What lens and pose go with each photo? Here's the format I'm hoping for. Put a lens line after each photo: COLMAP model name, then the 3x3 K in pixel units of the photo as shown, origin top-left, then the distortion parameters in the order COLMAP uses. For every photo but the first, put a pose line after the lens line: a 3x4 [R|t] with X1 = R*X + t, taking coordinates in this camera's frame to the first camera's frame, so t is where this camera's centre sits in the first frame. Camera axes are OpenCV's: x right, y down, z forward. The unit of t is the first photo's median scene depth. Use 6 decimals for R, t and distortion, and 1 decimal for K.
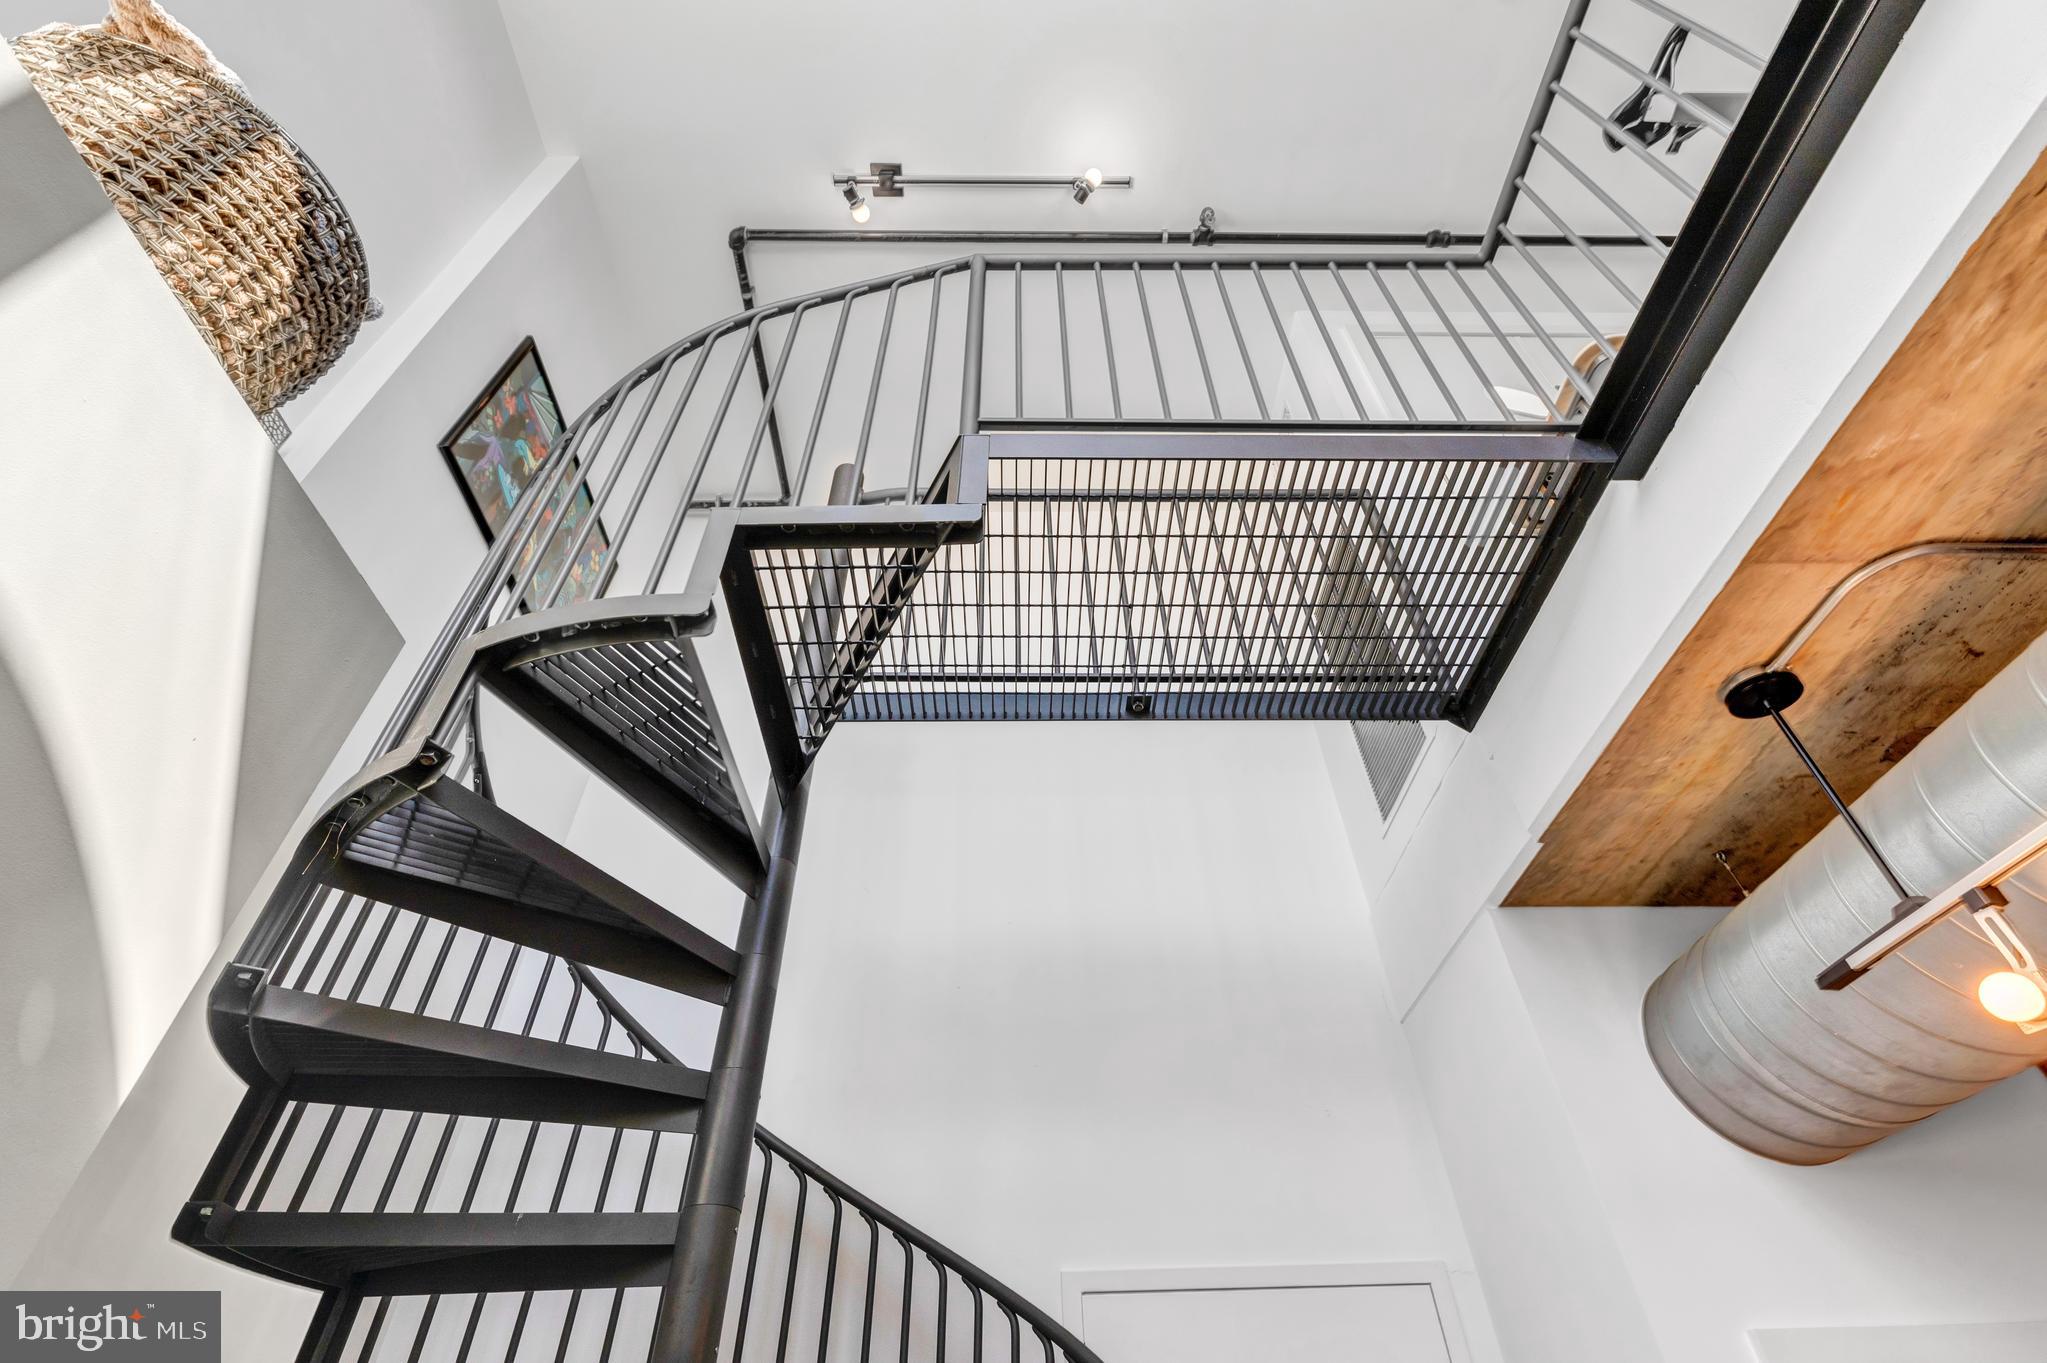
lens RADIAL K [[941.4, 0, 1023.4], [0, 941.4, 681.1], [0, 0, 1]] dist [0.004656, -0.001628]
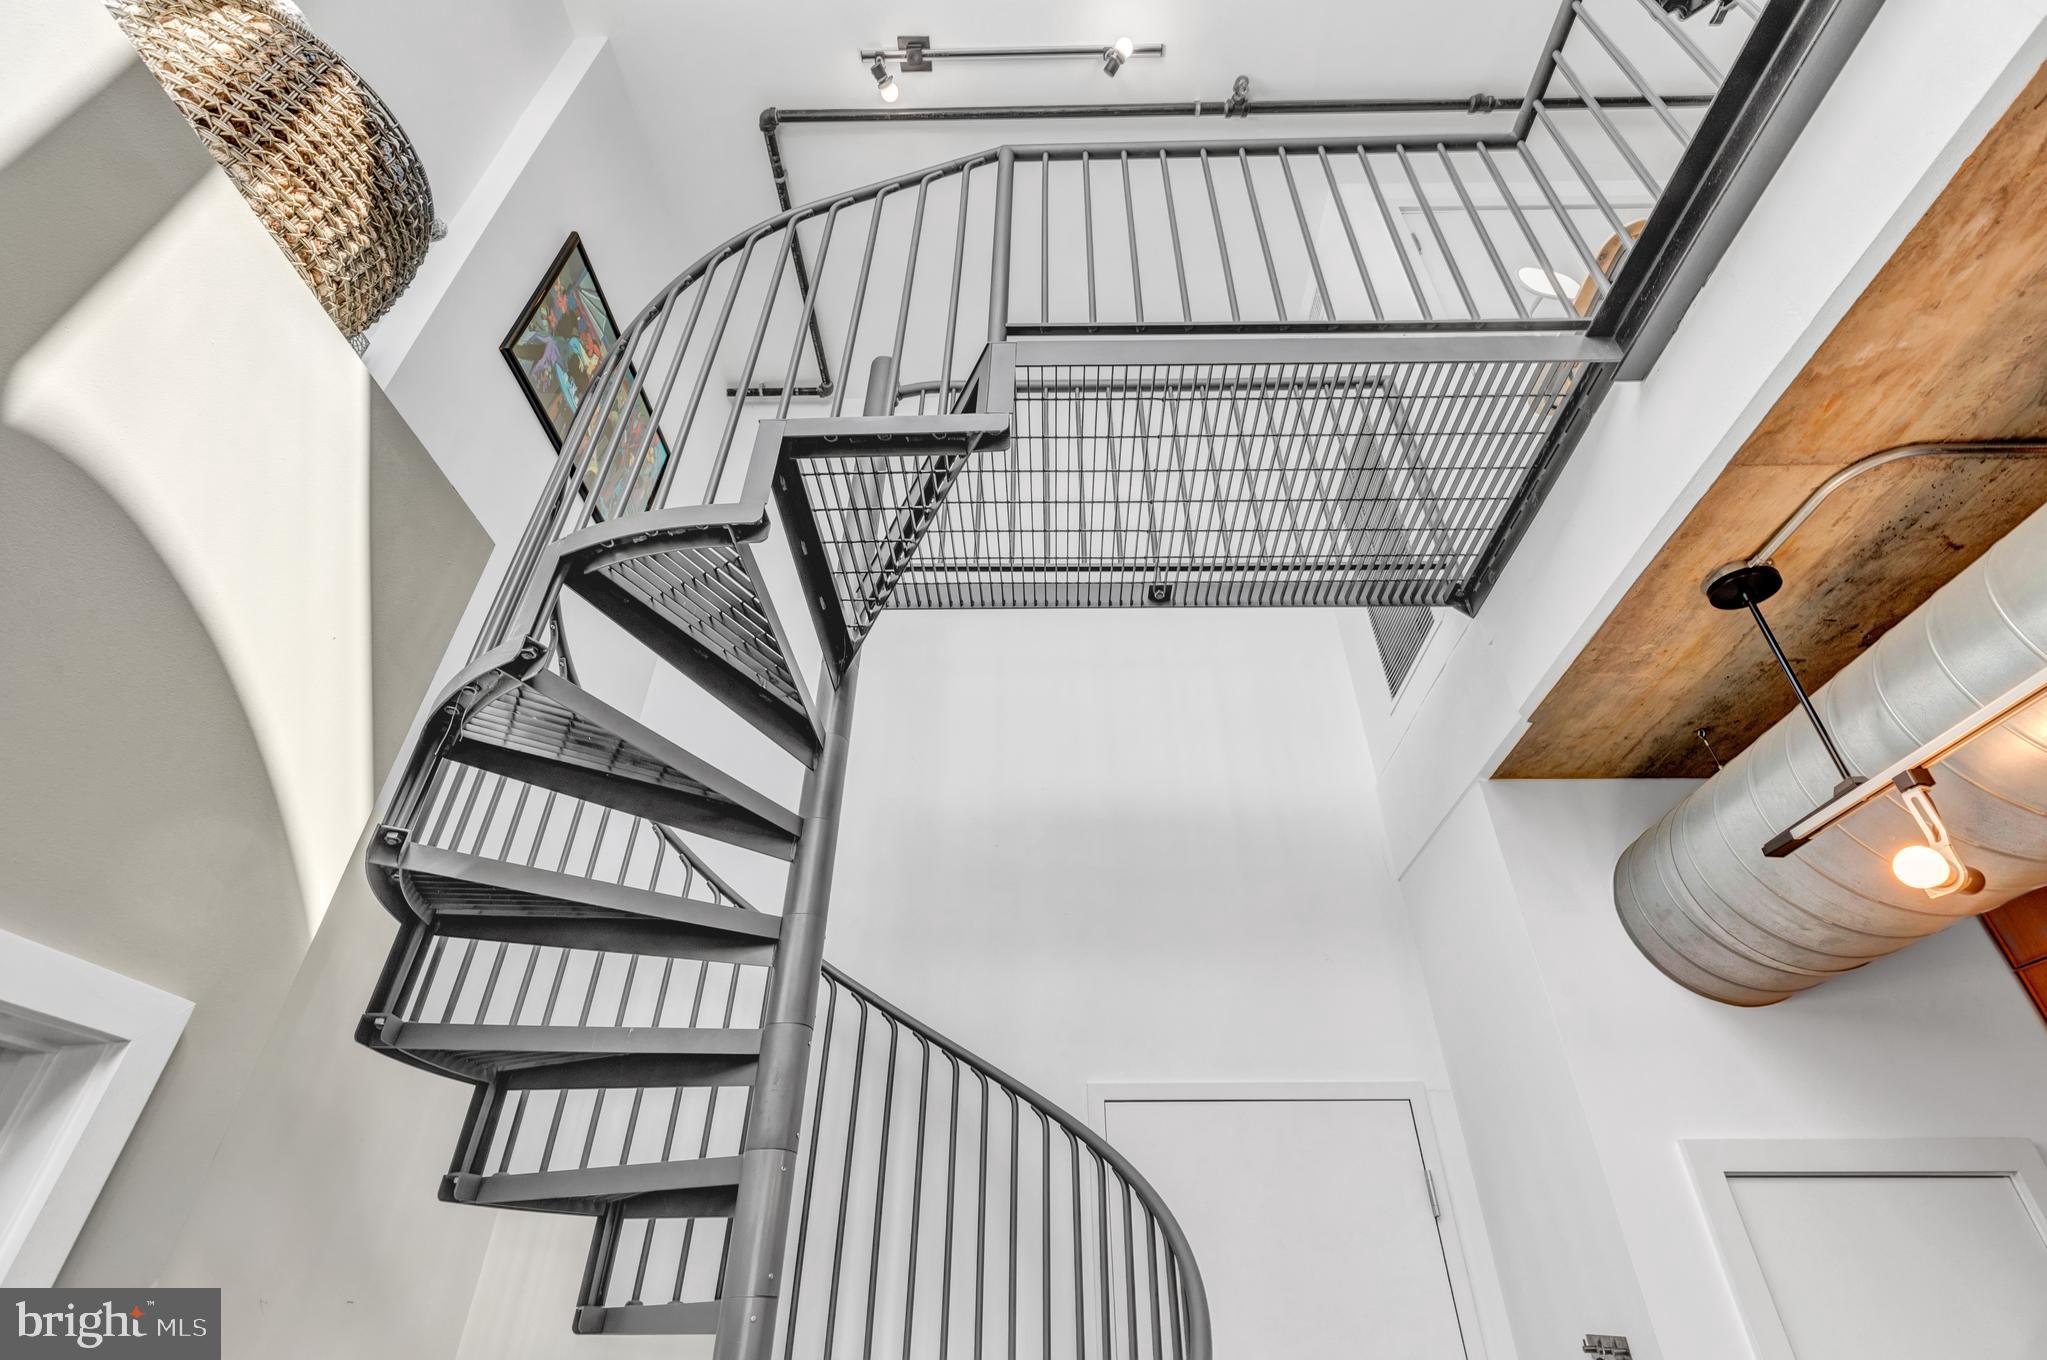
lens RADIAL K [[941.4, 0, 1021.2], [0, 941.4, 667.7], [0, 0, 1]] dist [0.004656, -0.001628]
pose [[0.998775, -0.002661, -0.049403, 0.021258], [0.009287, 0.990887, 0.134379, -0.043204], [0.048595, -0.134673, 0.989698, -0.094754]]
